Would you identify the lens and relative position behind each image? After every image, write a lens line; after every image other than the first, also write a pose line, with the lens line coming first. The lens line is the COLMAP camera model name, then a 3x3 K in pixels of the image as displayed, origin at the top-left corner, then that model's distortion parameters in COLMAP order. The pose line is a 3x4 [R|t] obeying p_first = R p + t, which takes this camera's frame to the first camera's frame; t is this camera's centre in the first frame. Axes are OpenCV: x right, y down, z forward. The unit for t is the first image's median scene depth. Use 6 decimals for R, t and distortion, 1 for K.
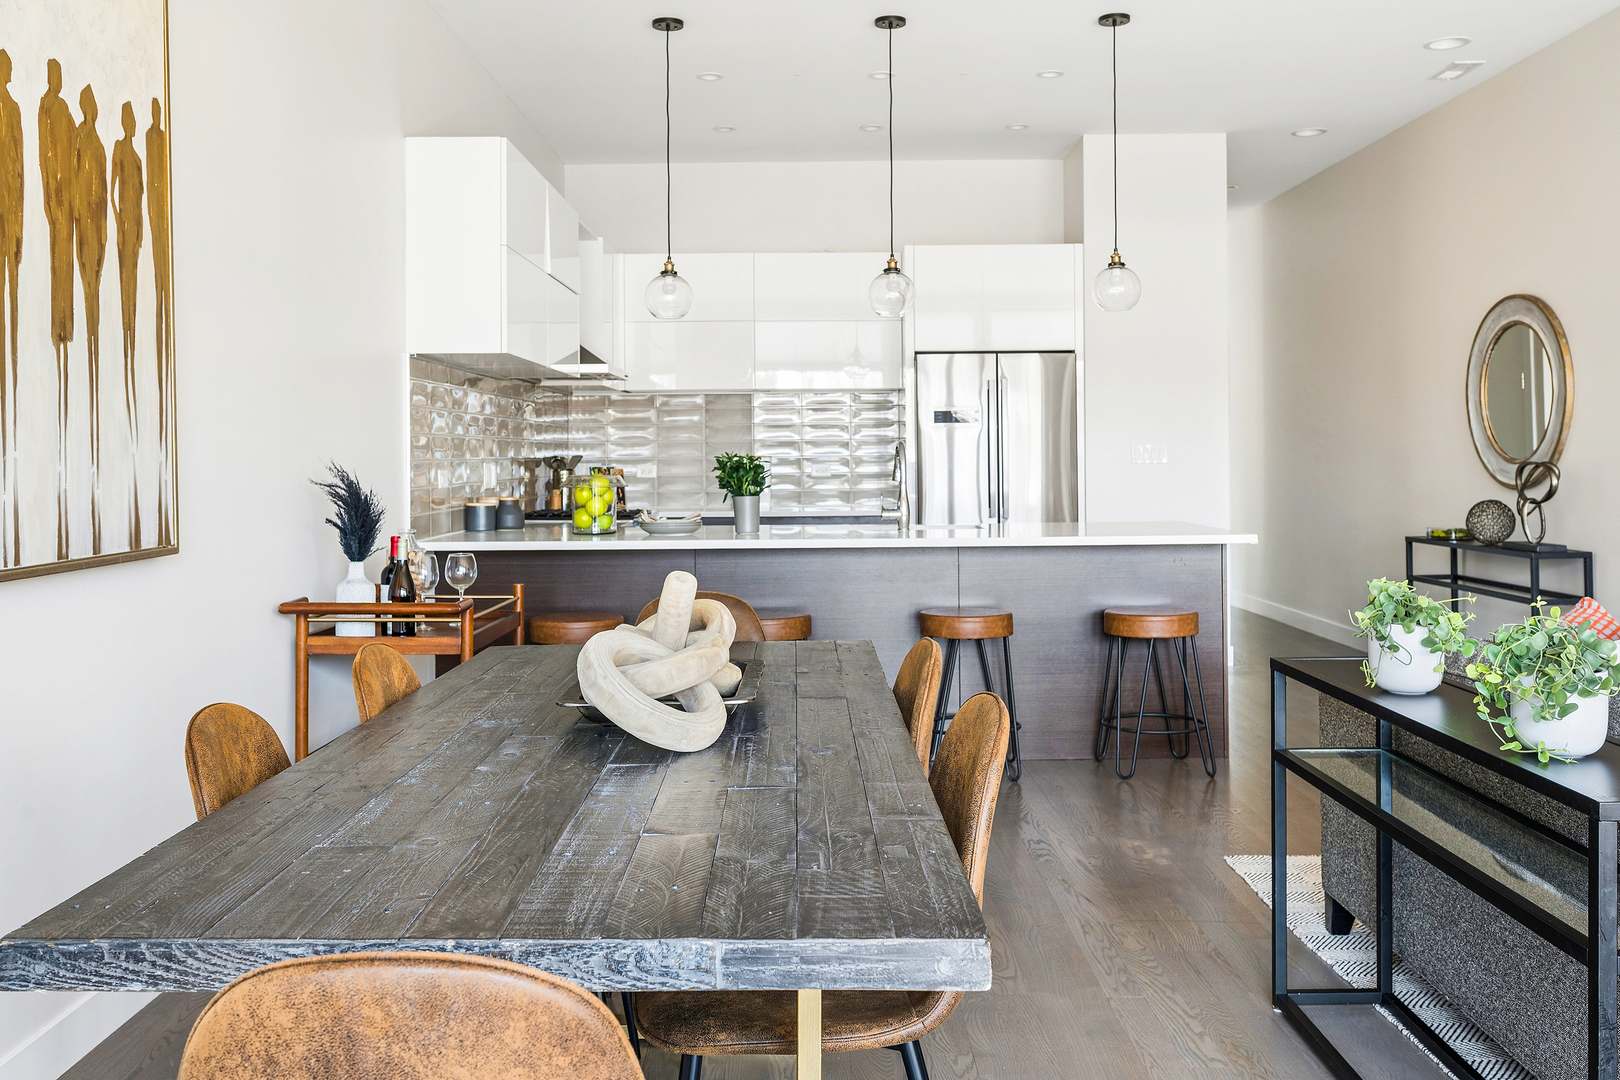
lens RADIAL K [[1404.4, 0, 805.7], [0, 1404.4, 438.6], [0, 0, 1]] dist [-0.008117, 0.007567]
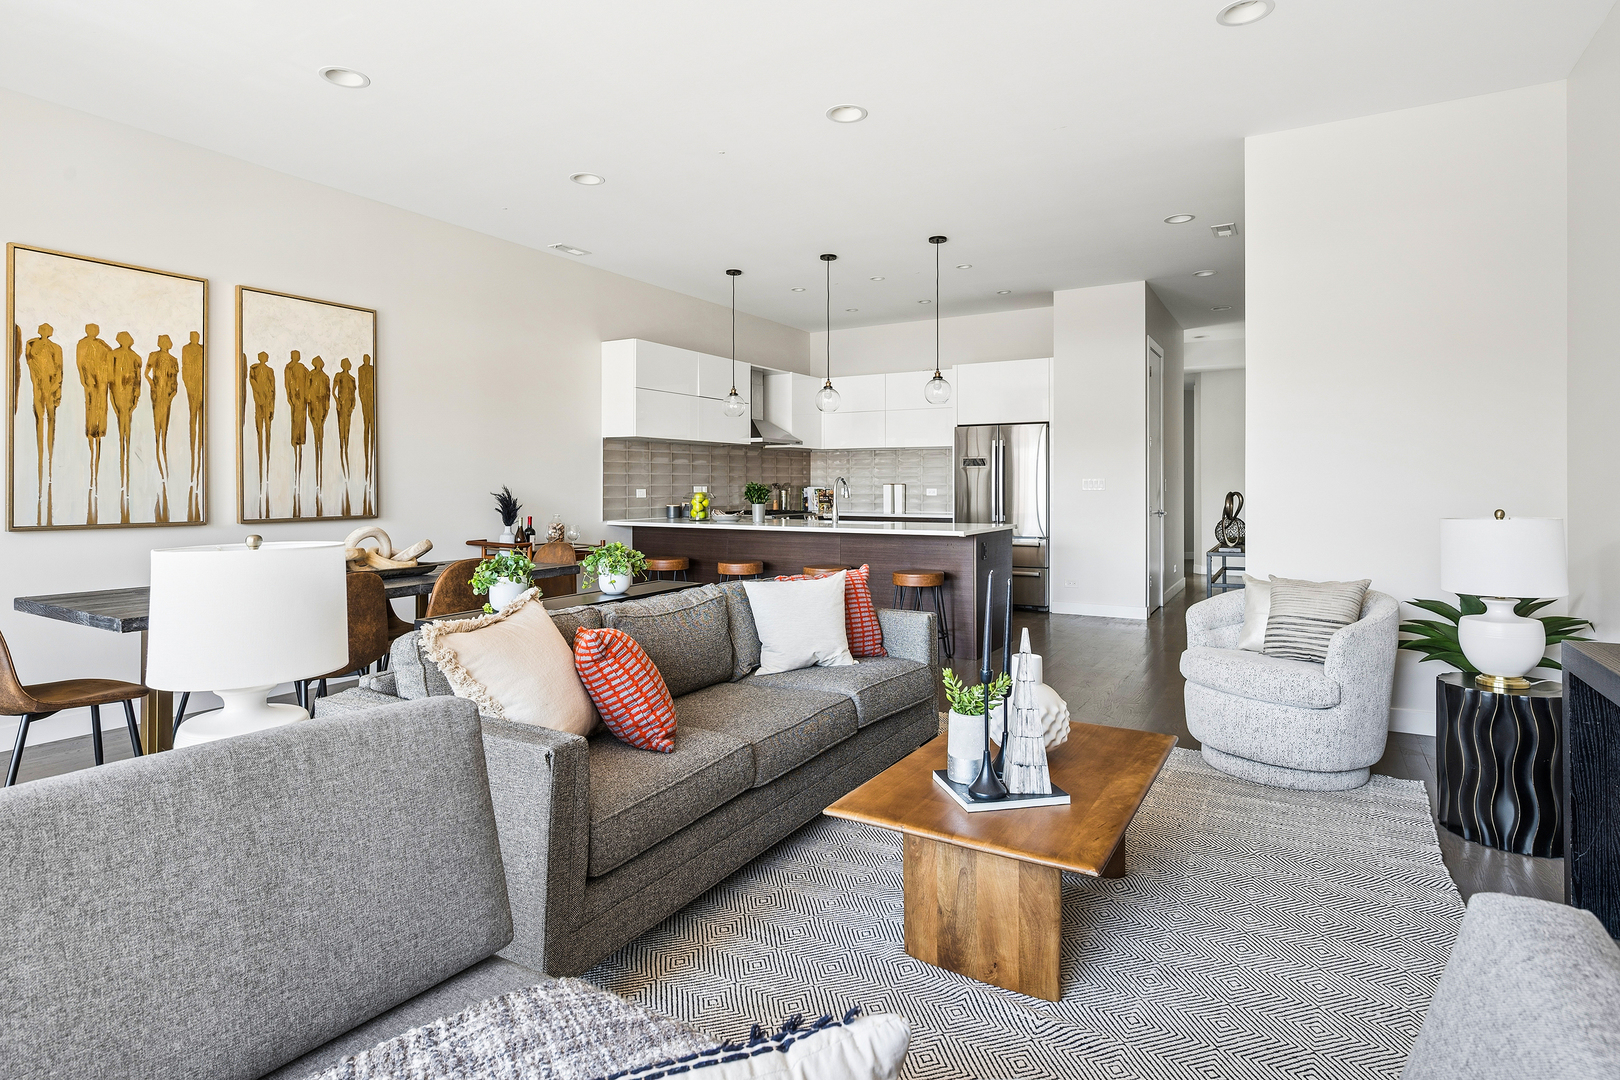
lens RADIAL K [[840.6, 0, 816.3], [0, 840.6, 484.7], [0, 0, 1]] dist [-0.002295, 0.000995]
pose [[0.865913, 0.007747, -0.500134, 0.522446], [0.000091, 0.999878, 0.015644, -0.004467], [0.500194, -0.013591, 0.865807, -0.000845]]
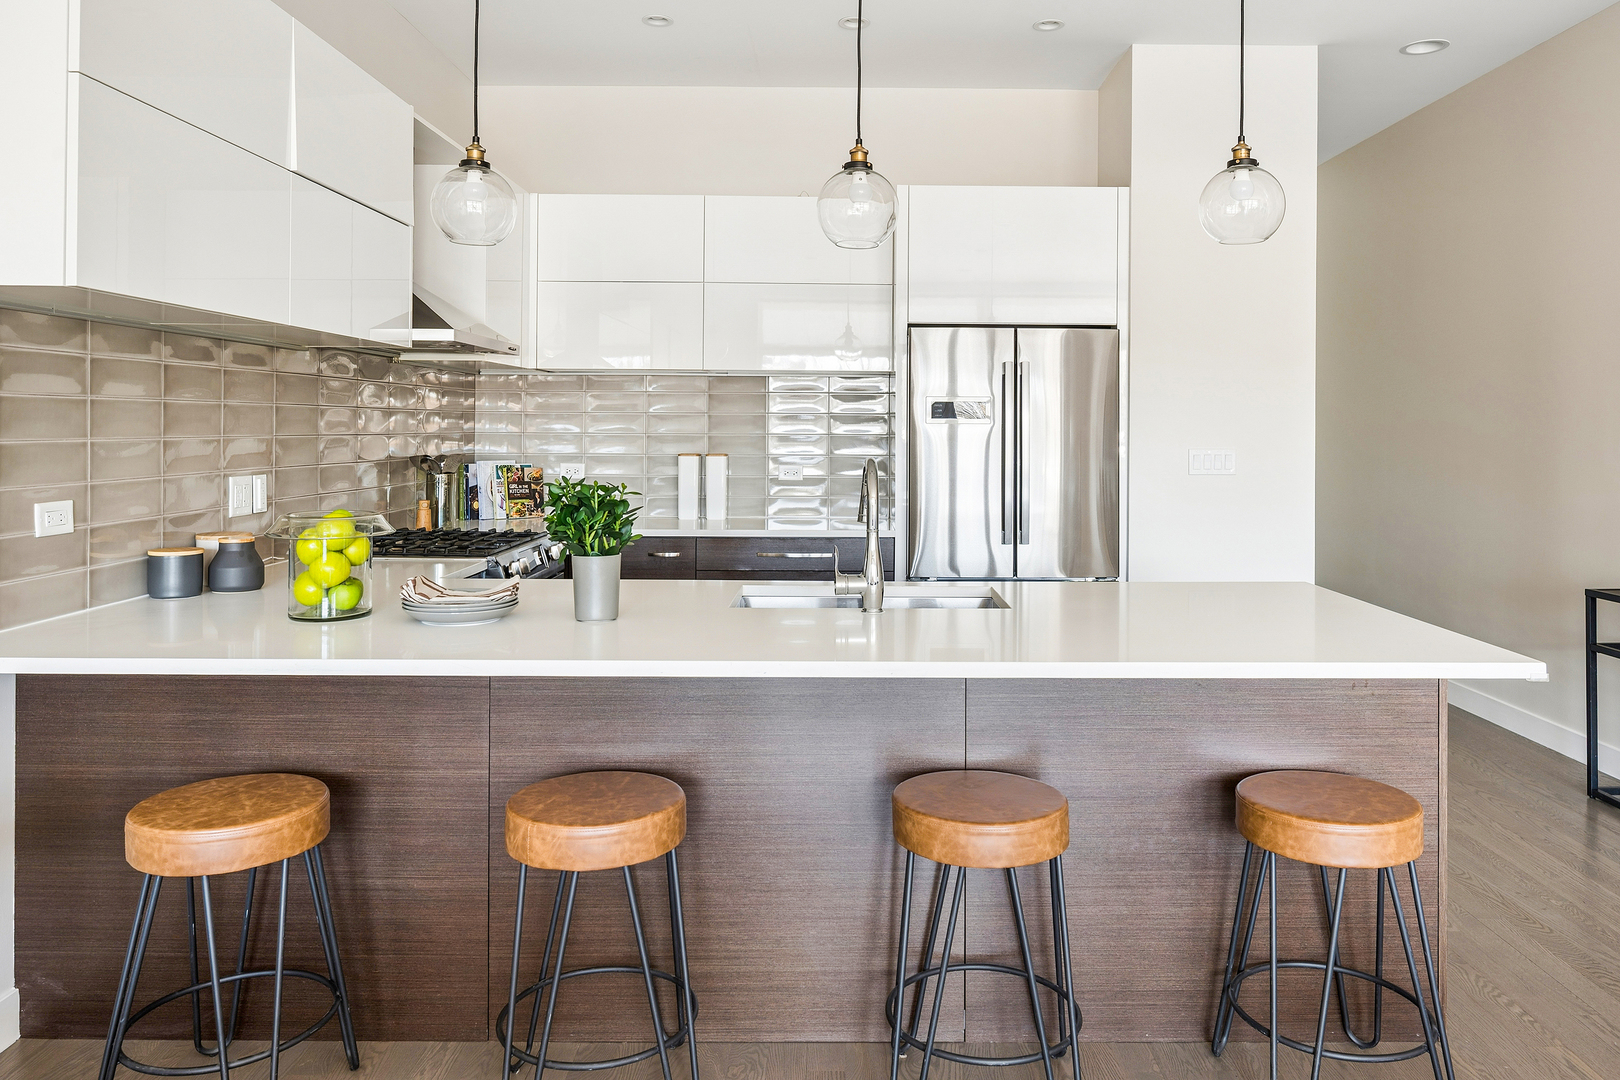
lens RADIAL K [[1122.2, 0, 850.3], [0, 1122.2, 423.7], [0, 0, 1]] dist [-0.000147, -0.002054]
pose [[0.999803, 0.014296, 0.013741, 0.044723], [-0.014423, 0.999853, 0.009225, -0.014666], [-0.013607, -0.009421, 0.999863, 0.448704]]
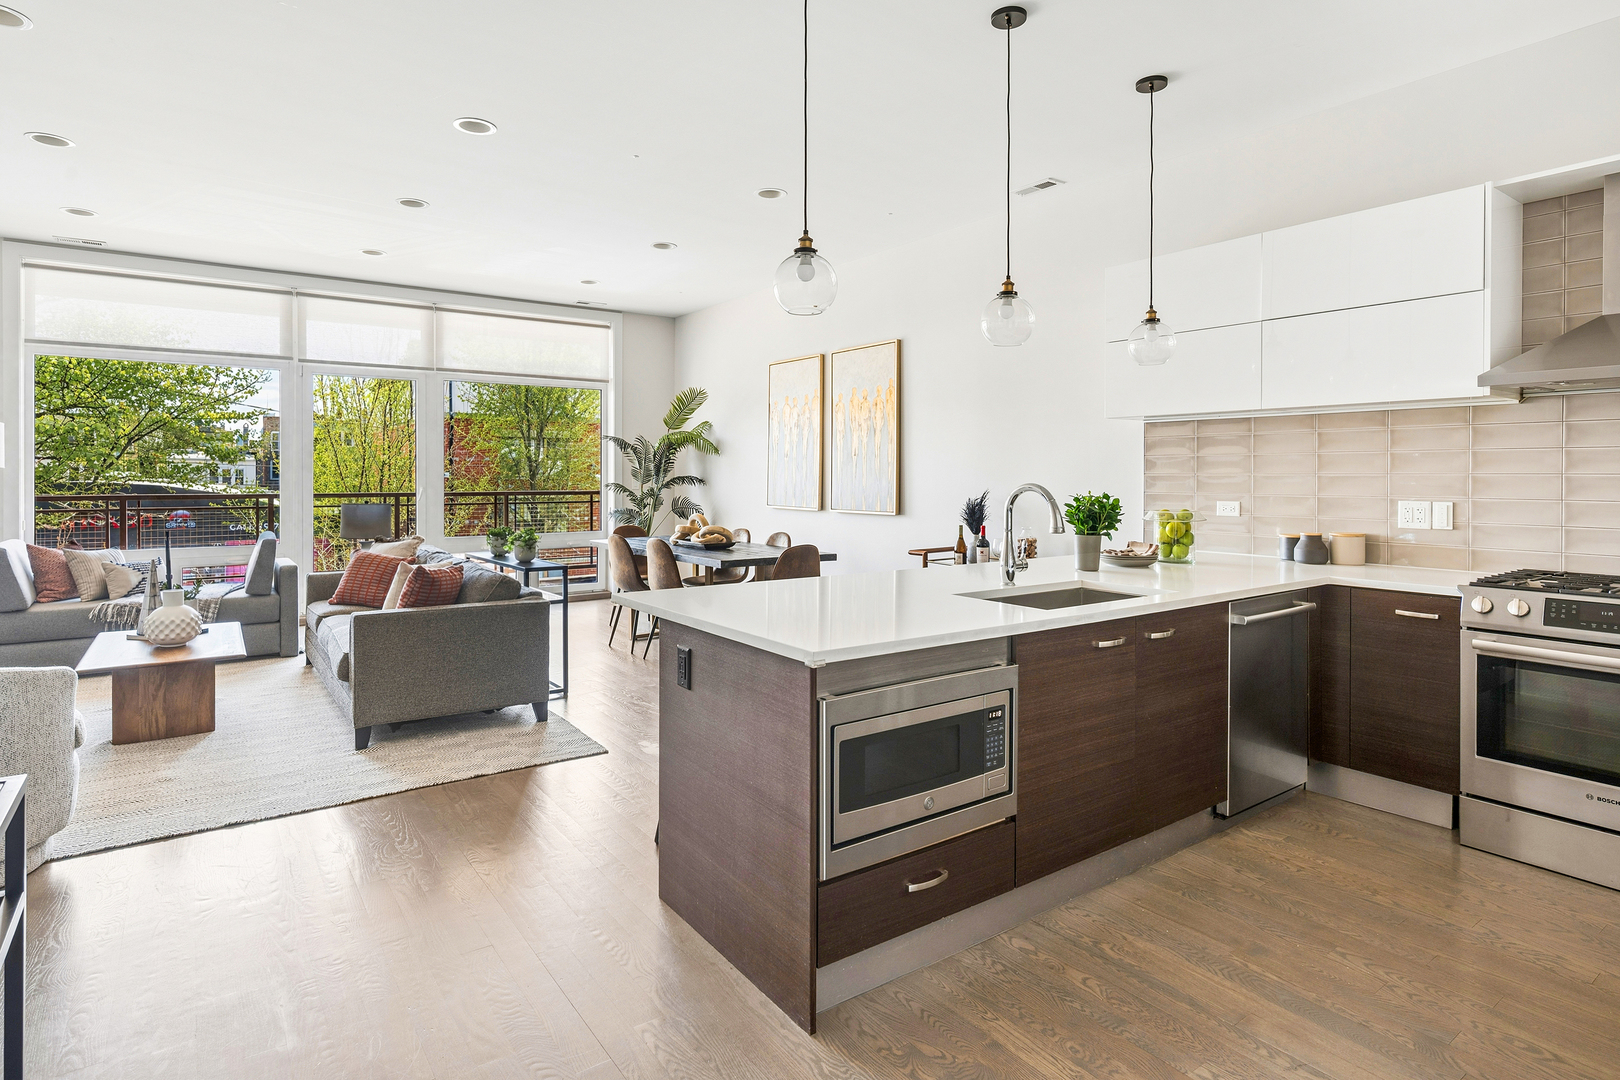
lens RADIAL K [[840.6, 0, 805.0], [0, 840.6, 481.3], [0, 0, 1]] dist [-0.002295, 0.000995]
pose [[-0.809093, 0.013162, -0.587533, 0.408699], [0.013109, 0.999905, 0.004348, -0.003571], [0.587535, -0.004184, -0.809188, 1.138674]]
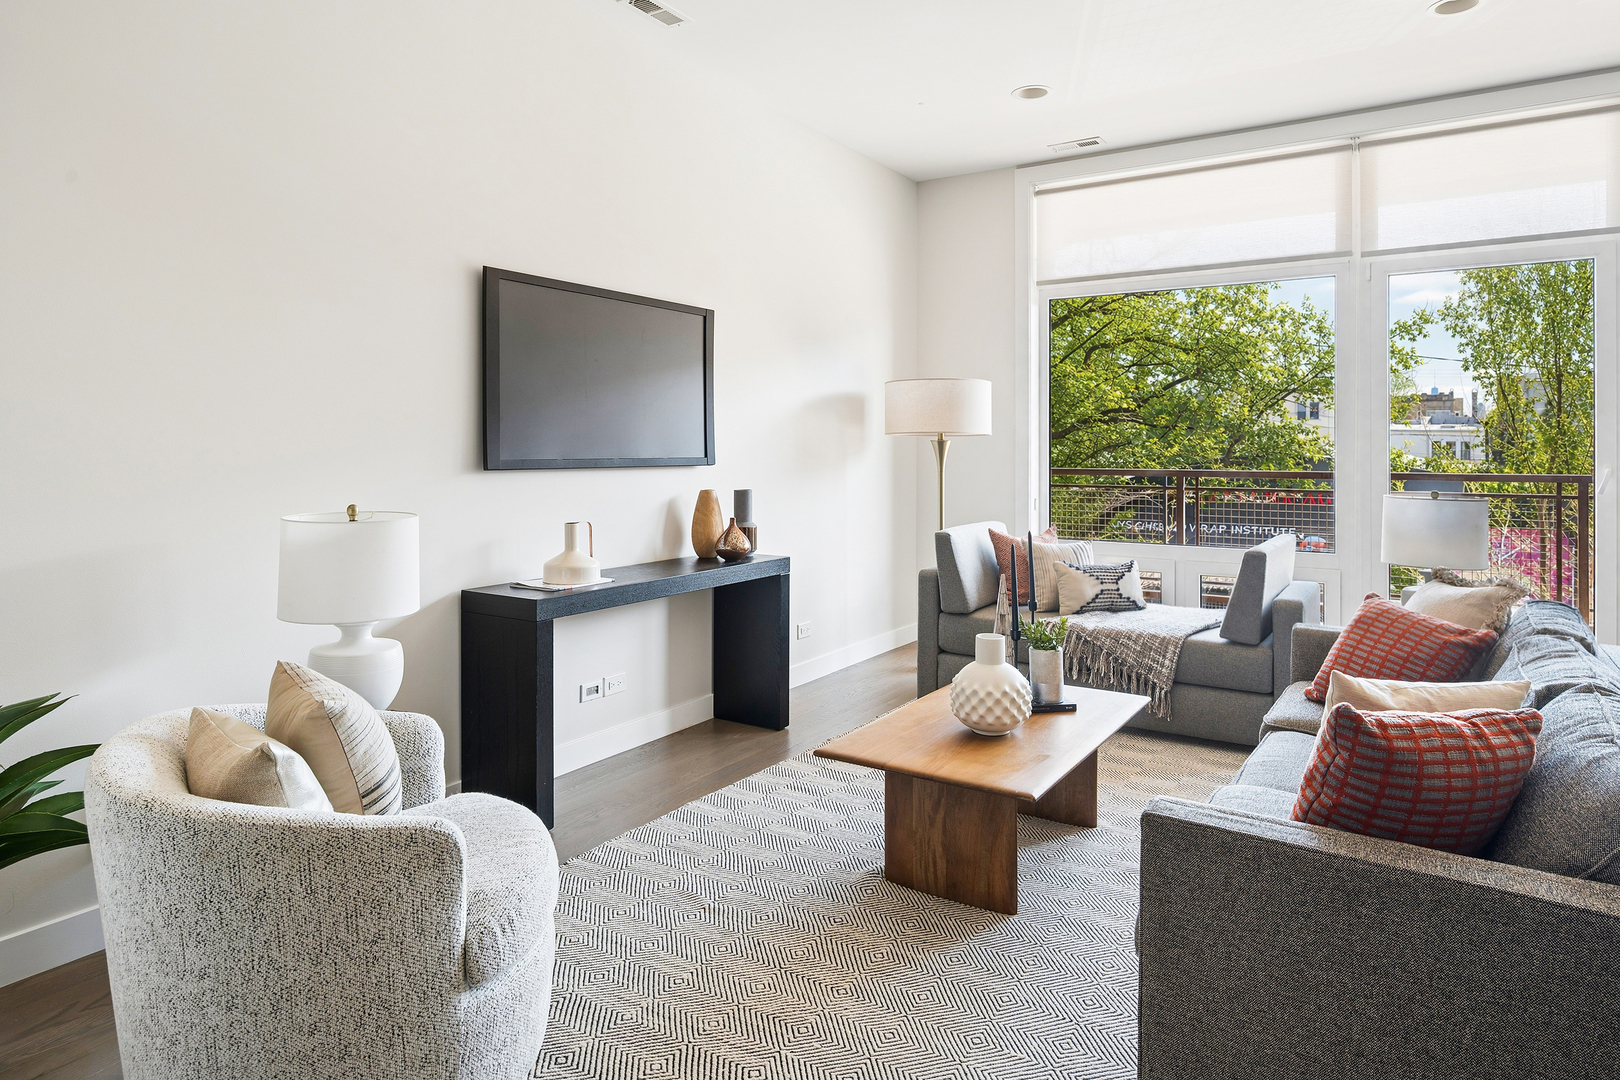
lens RADIAL K [[960.9, 0, 812.8], [0, 960.9, 448.6], [0, 0, 1]] dist [-0.001932, 0.001557]
pose [[-0.845258, 0.007034, 0.534313, 0.262791], [0.000129, 0.999916, -0.012960, -0.002018], [-0.534359, -0.010886, -0.845187, 0.746255]]
